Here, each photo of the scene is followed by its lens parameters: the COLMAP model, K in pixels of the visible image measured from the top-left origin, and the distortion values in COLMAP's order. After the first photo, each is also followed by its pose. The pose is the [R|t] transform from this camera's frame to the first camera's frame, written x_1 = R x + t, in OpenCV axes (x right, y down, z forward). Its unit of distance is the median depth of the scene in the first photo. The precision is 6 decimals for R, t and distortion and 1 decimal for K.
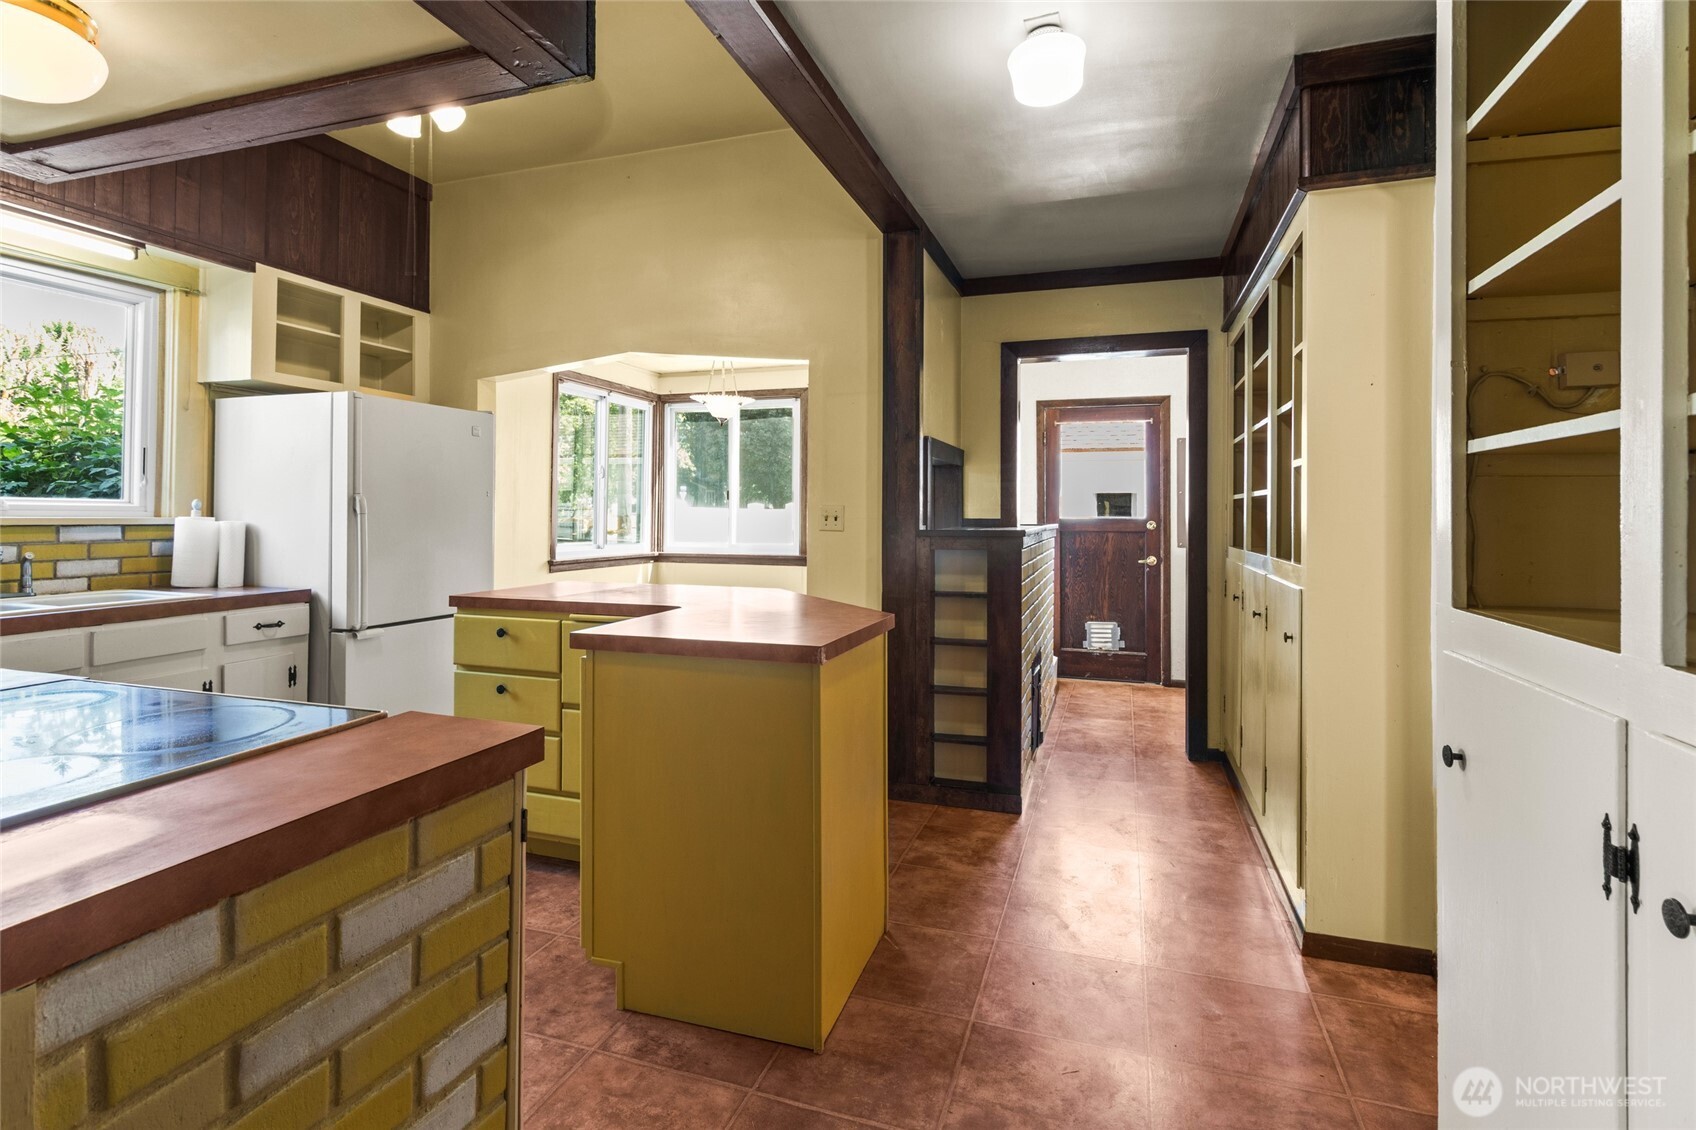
lens RADIAL K [[810.0, 0, 834.1], [0, 810.0, 504.7], [0, 0, 1]] dist [-0.000545, 0.003409]
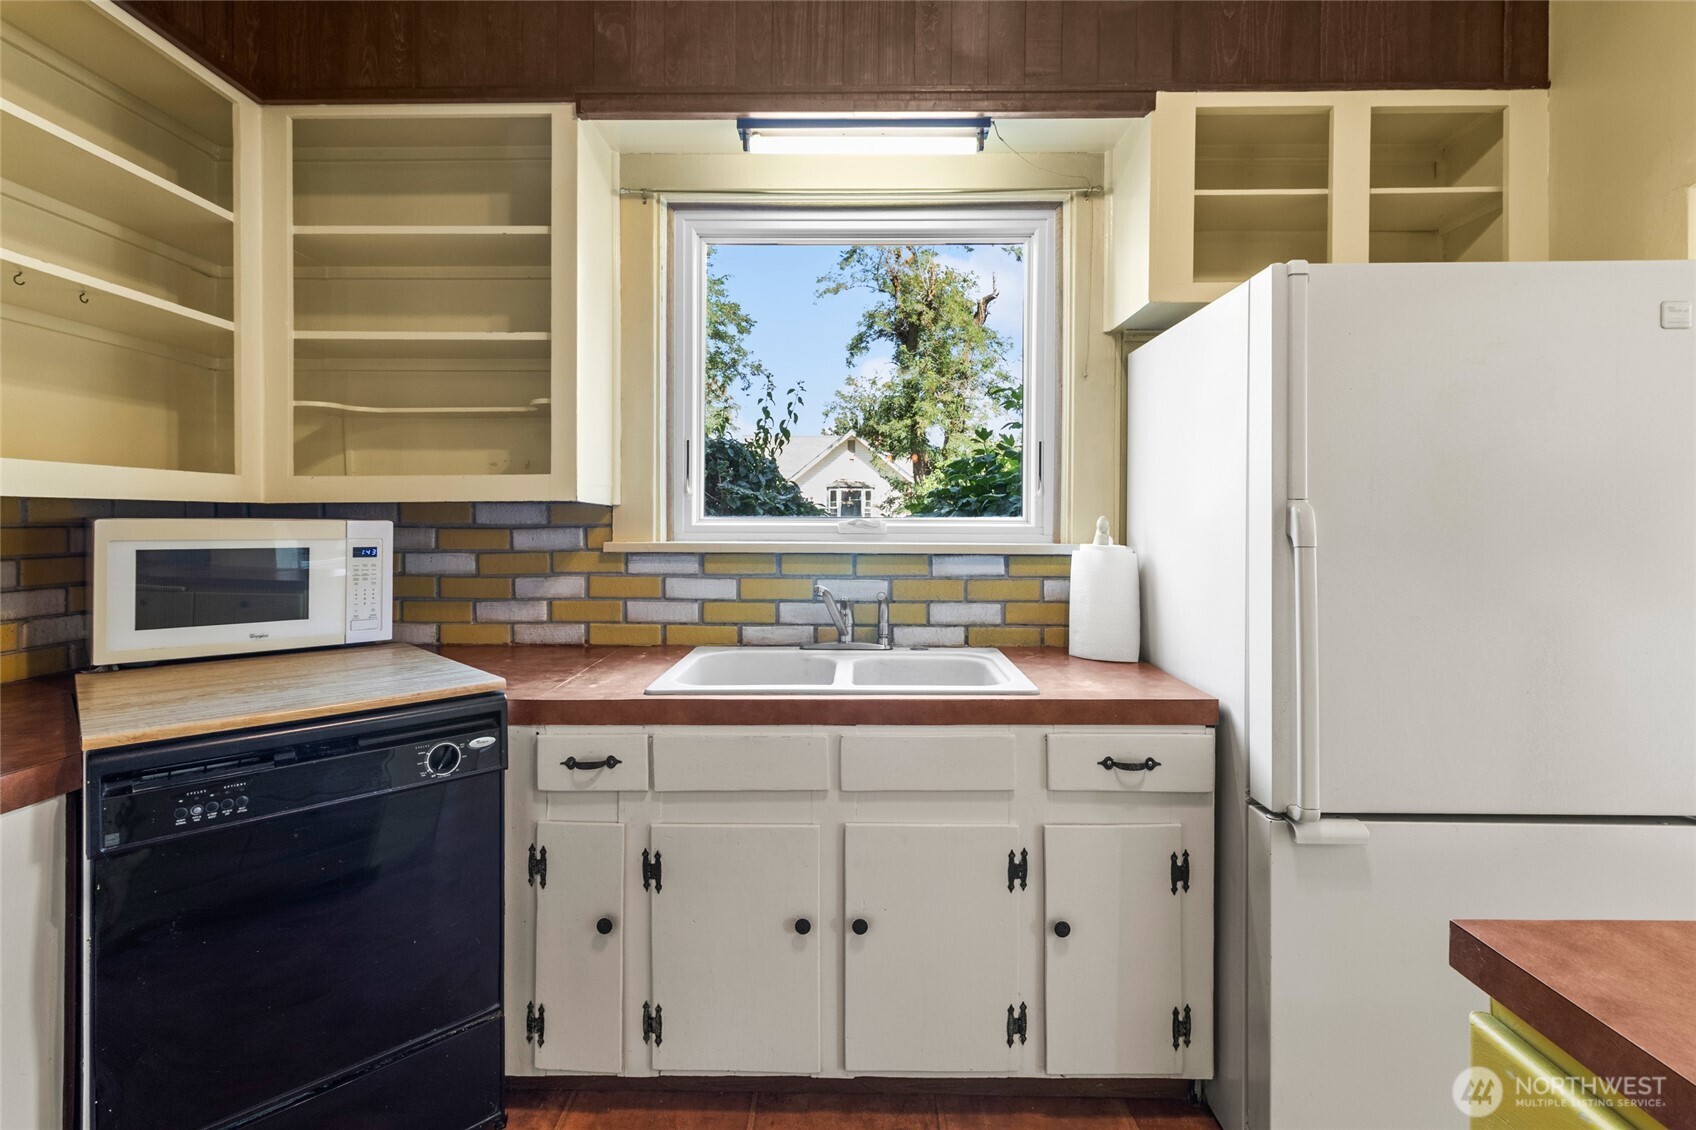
lens RADIAL K [[810.0, 0, 848.1], [0, 810.0, 525.1], [0, 0, 1]] dist [-0.000545, 0.003409]
pose [[0.315687, 0.001397, -0.948862, -0.242192], [0.009319, 0.999946, 0.004573, -0.004354], [0.948818, -0.010286, 0.315657, 0.603042]]
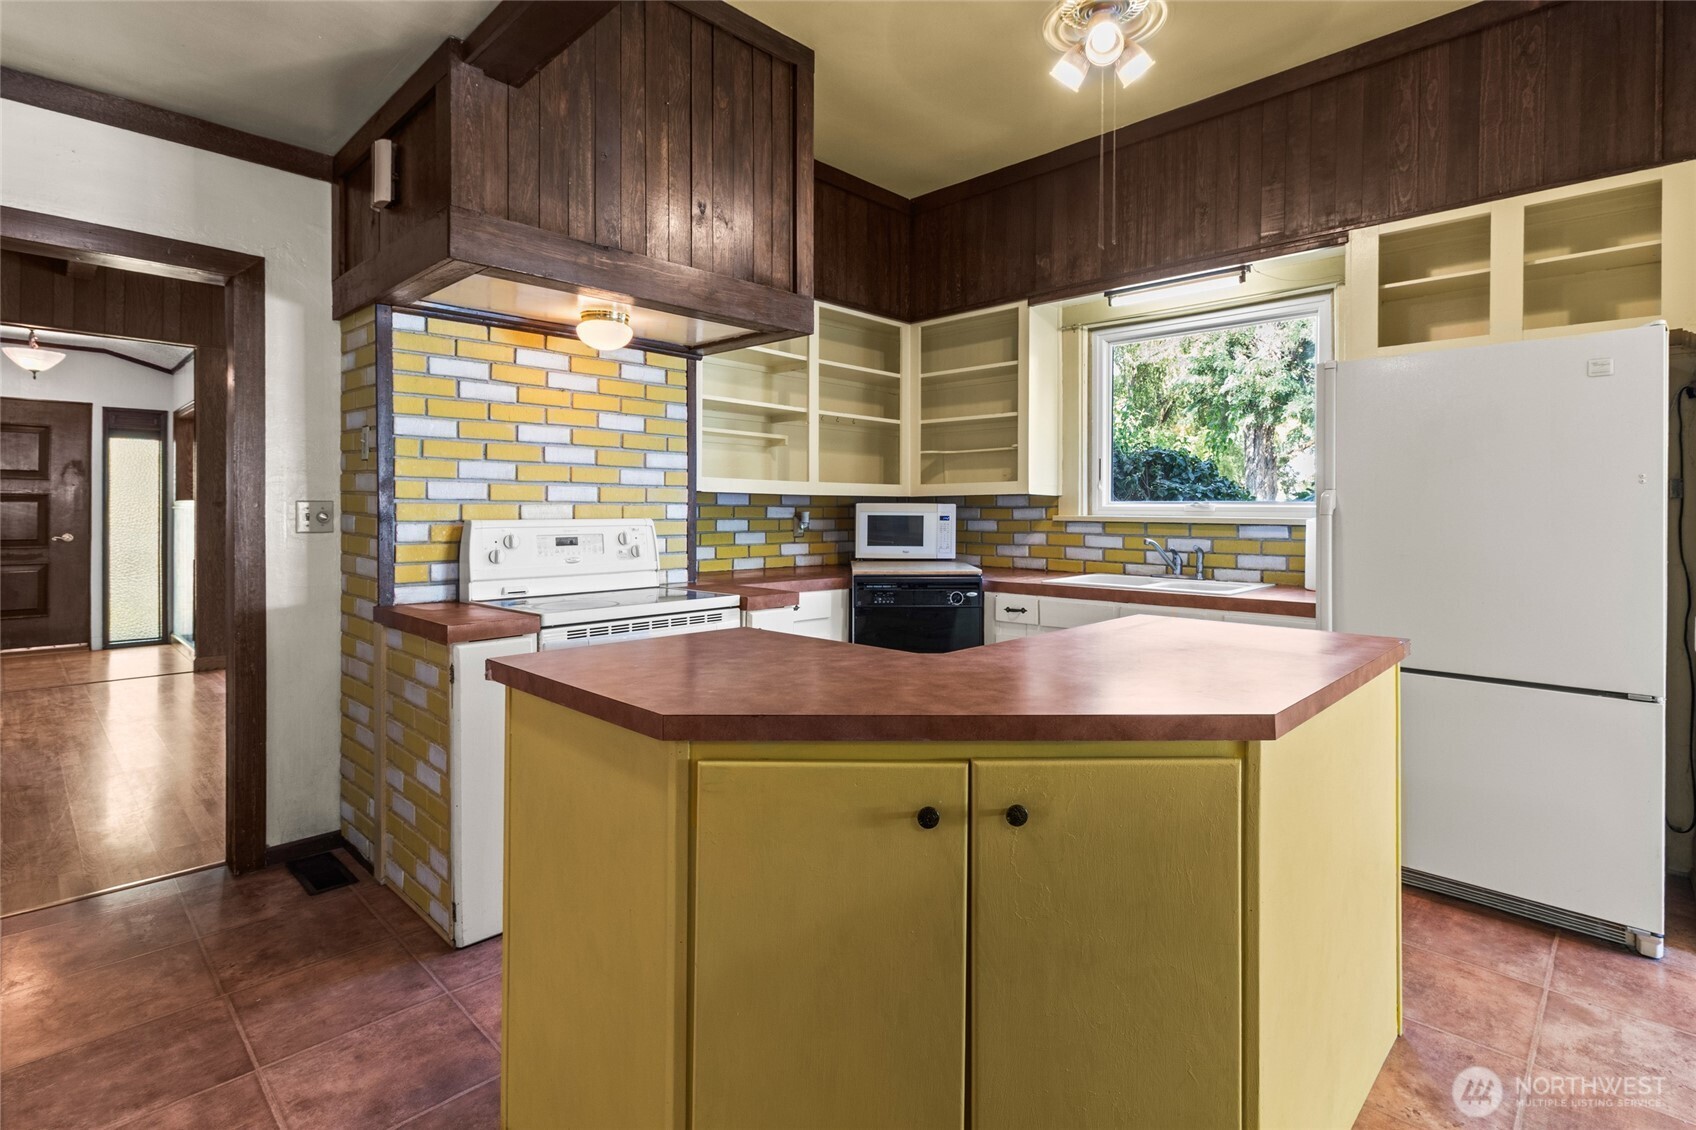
lens RADIAL K [[810.0, 0, 861.2], [0, 810.0, 505.2], [0, 0, 1]] dist [-0.000545, 0.003409]
pose [[-0.413552, -0.009388, -0.910432, 0.299050], [0.004215, 0.999916, -0.012225, 0.008457], [0.910471, -0.008893, -0.413478, 0.856248]]
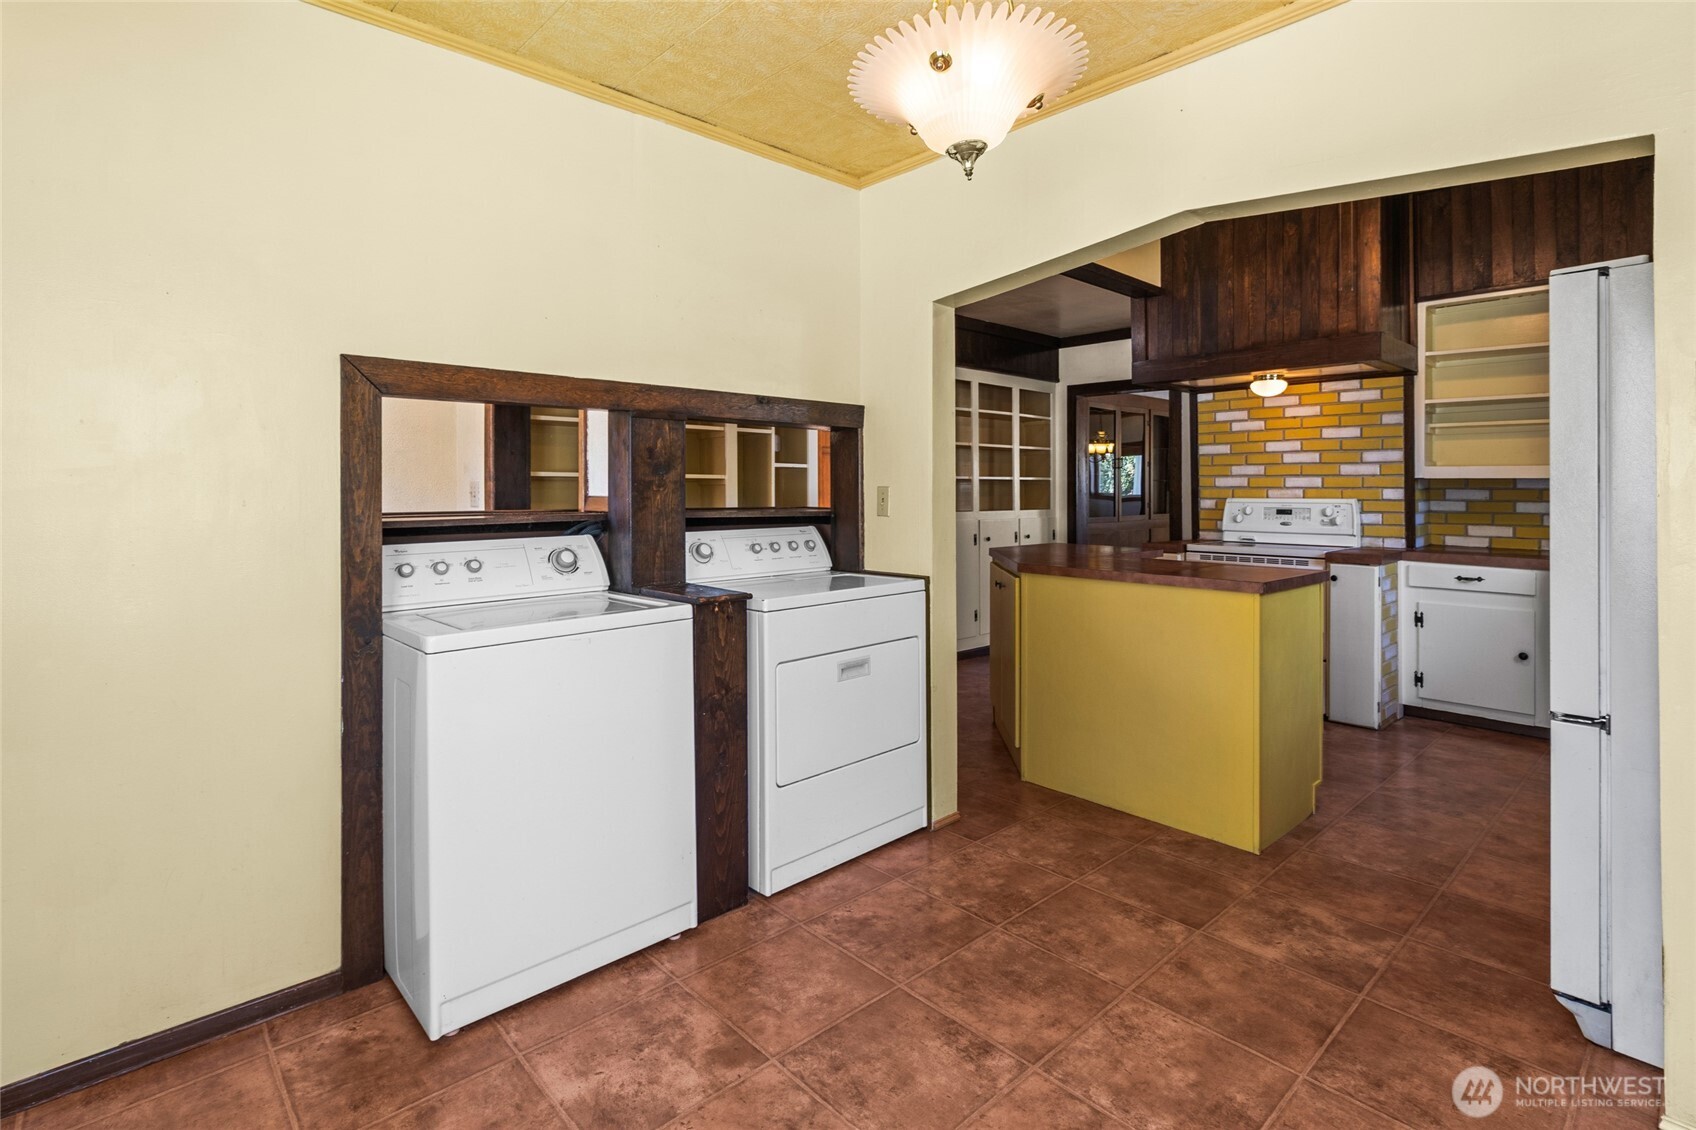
lens RADIAL K [[810.0, 0, 850.8], [0, 810.0, 484.4], [0, 0, 1]] dist [-0.000545, 0.003409]
pose [[-0.886087, -0.002540, 0.463512, -0.318165], [-0.010092, 0.999854, -0.013814, 0.014371], [-0.463409, -0.016918, -0.885983, 1.773456]]
